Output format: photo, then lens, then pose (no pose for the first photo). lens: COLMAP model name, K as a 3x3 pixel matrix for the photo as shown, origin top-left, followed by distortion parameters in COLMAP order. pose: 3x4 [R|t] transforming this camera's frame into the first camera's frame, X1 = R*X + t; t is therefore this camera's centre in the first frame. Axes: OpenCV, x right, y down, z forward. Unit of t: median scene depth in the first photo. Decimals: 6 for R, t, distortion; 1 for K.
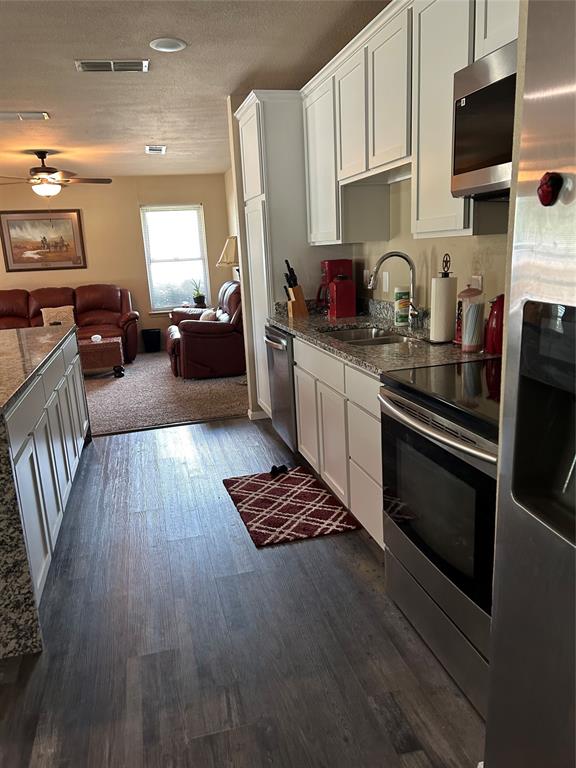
lens RADIAL K [[573.0, 0, 285.6], [0, 573.0, 386.6], [0, 0, 1]] dist [0.008844, -0.013192]
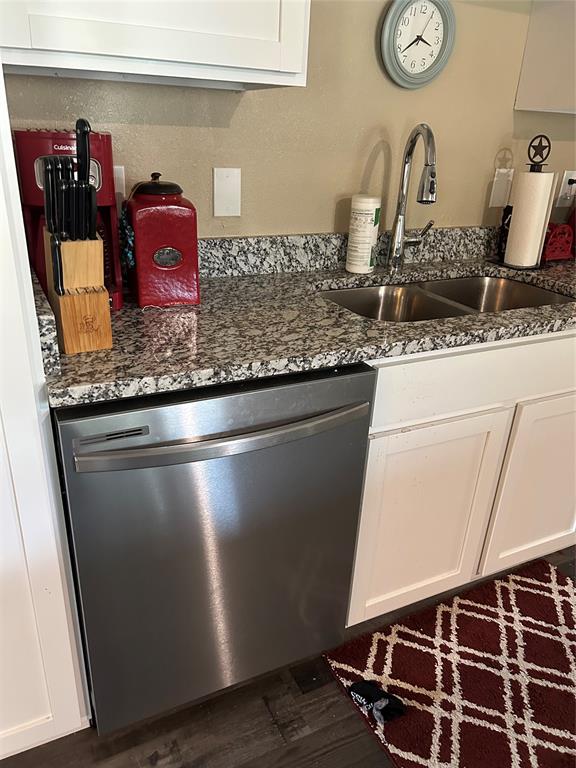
lens RADIAL K [[573.0, 0, 283.8], [0, 573.0, 378.2], [0, 0, 1]] dist [0.008844, -0.013192]
pose [[-0.195362, -0.339403, 0.920130, -0.319212], [0.203635, 0.903723, 0.376586, -0.235783], [-0.959357, 0.260941, -0.107439, 1.173148]]
